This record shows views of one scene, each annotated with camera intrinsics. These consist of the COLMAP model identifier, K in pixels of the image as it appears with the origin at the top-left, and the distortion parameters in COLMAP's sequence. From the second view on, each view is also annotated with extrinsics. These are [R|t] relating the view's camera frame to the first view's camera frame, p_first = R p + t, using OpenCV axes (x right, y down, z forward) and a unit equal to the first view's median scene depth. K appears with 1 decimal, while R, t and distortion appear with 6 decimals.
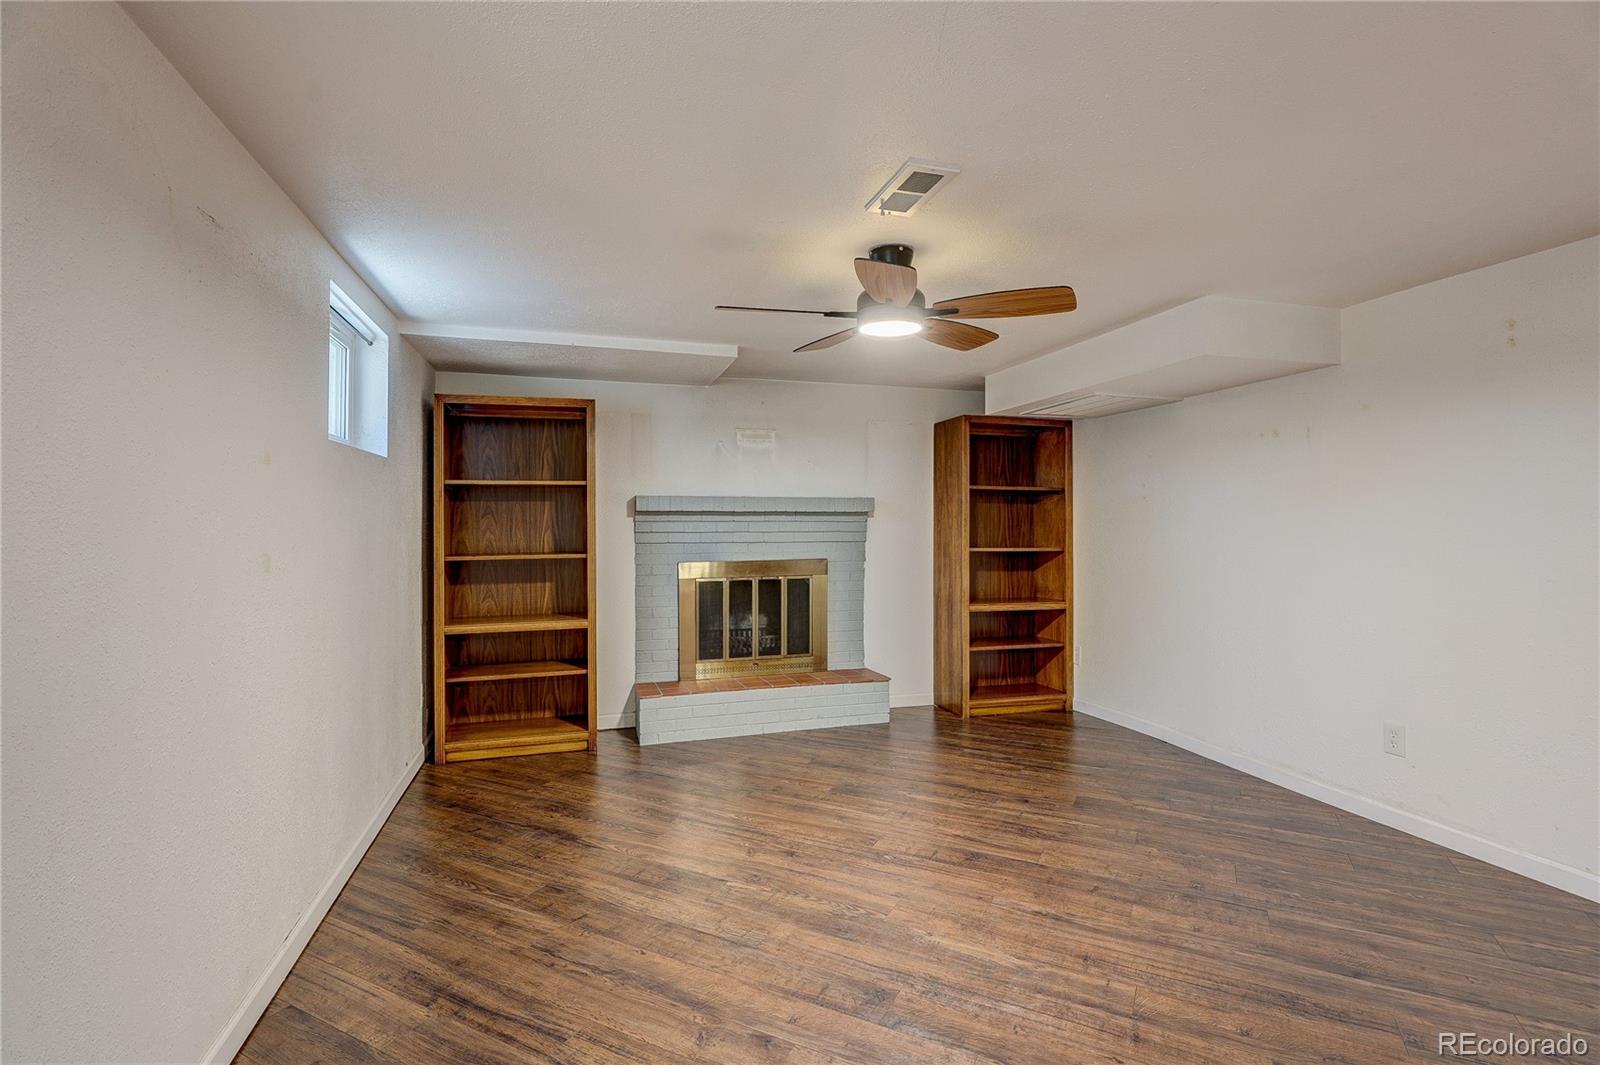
lens RADIAL K [[760.9, 0, 799.3], [0, 760.9, 512.2], [0, 0, 1]] dist [-0.005296, 0.000939]
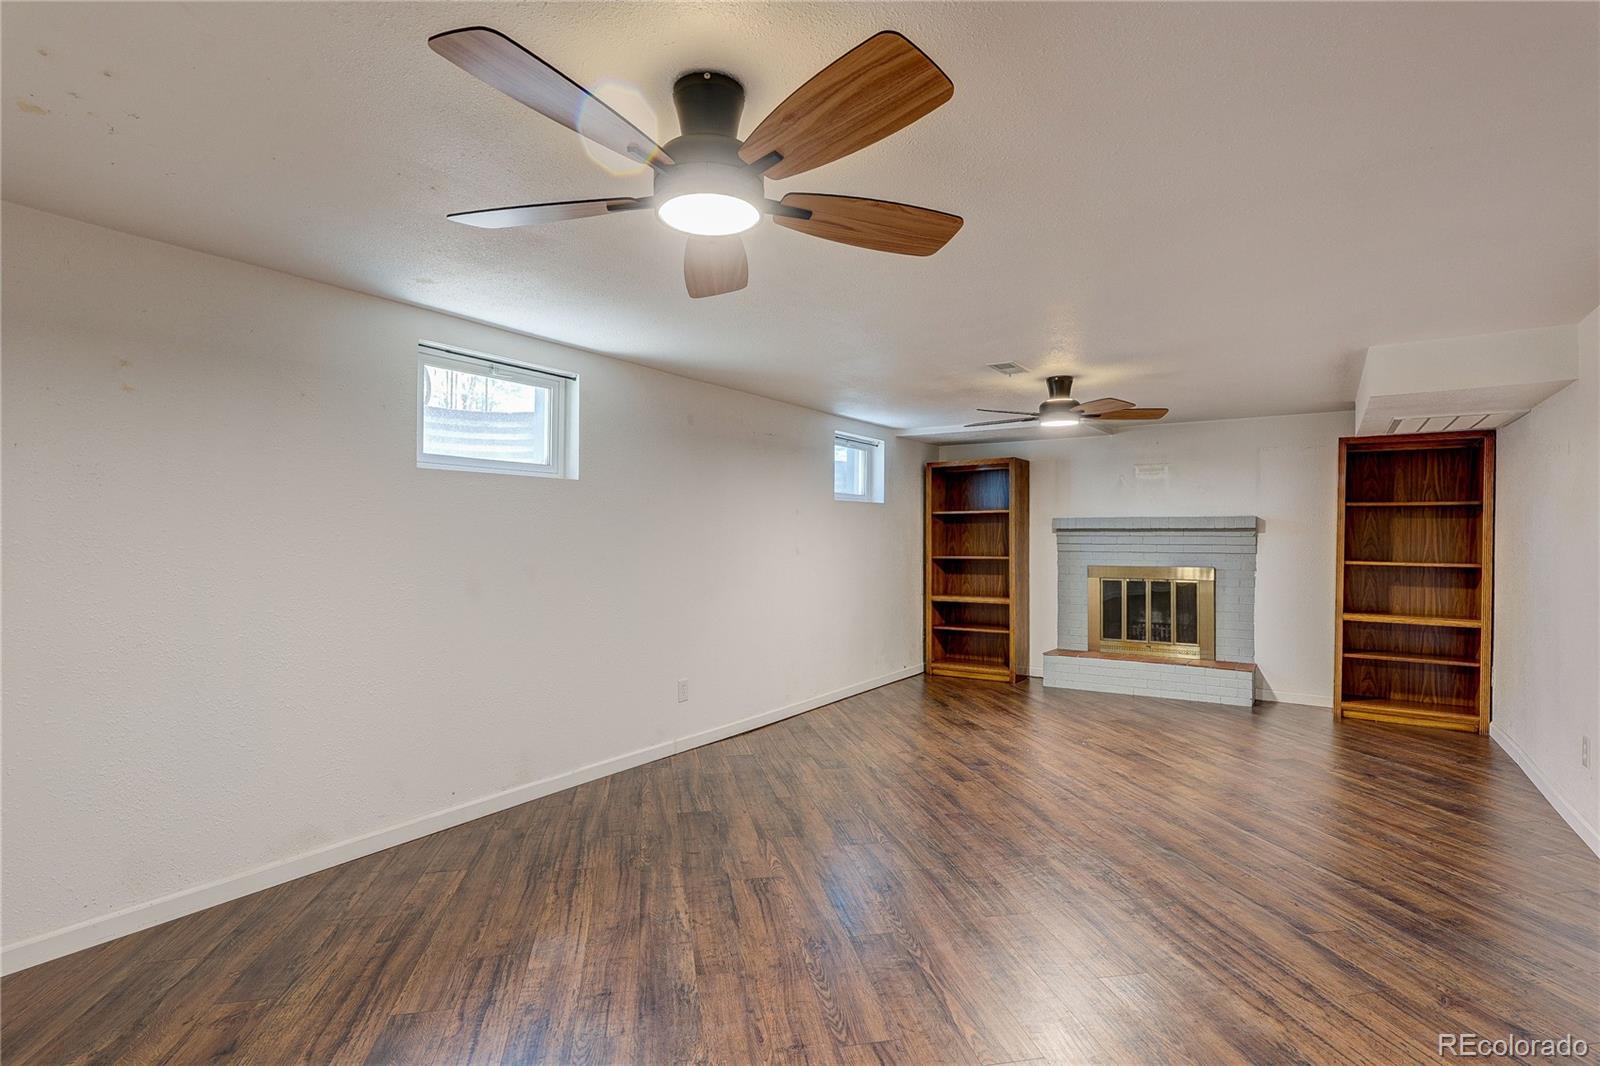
lens RADIAL K [[760.9, 0, 788.1], [0, 760.9, 536.1], [0, 0, 1]] dist [-0.005296, 0.000939]
pose [[0.631458, 0.002509, -0.775406, 0.590950], [0.007216, 0.999932, 0.009112, -0.004536], [0.775376, -0.011349, 0.631397, -0.308412]]
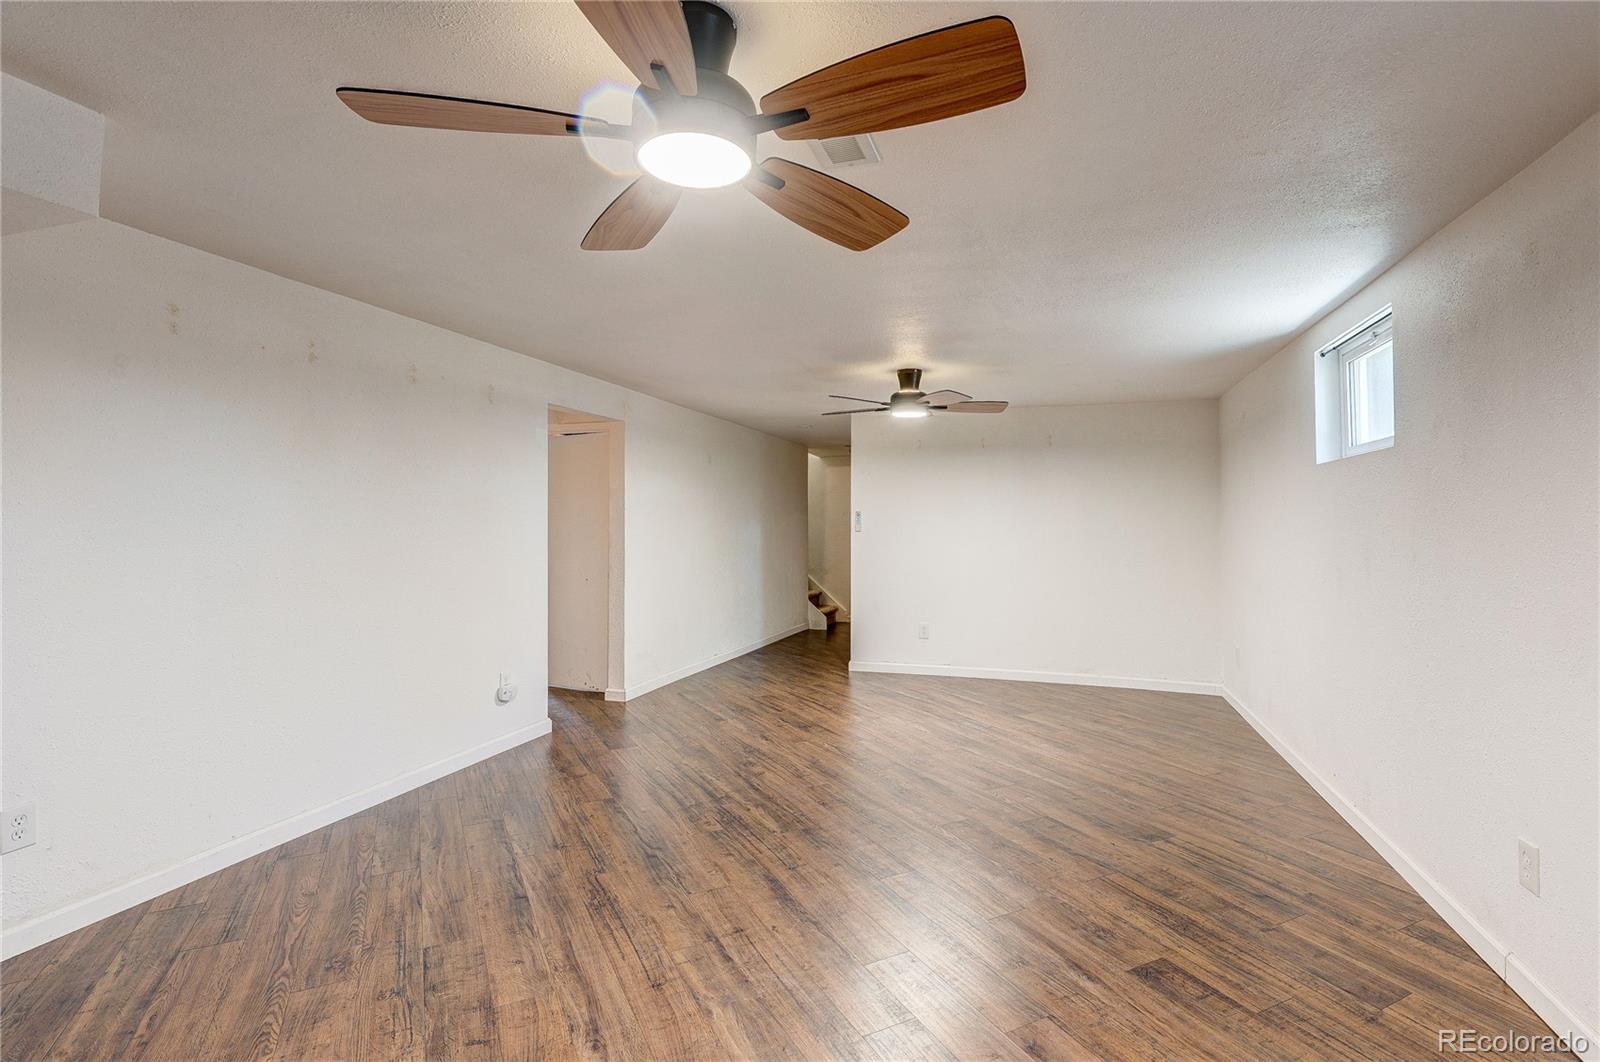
lens RADIAL K [[760.9, 0, 795.3], [0, 760.9, 522.5], [0, 0, 1]] dist [-0.005296, 0.000939]
pose [[-0.823825, 0.005952, 0.566813, -0.134497], [-0.007251, 0.999752, -0.021038, 0.018189], [-0.566797, -0.021442, -0.823578, 0.774694]]
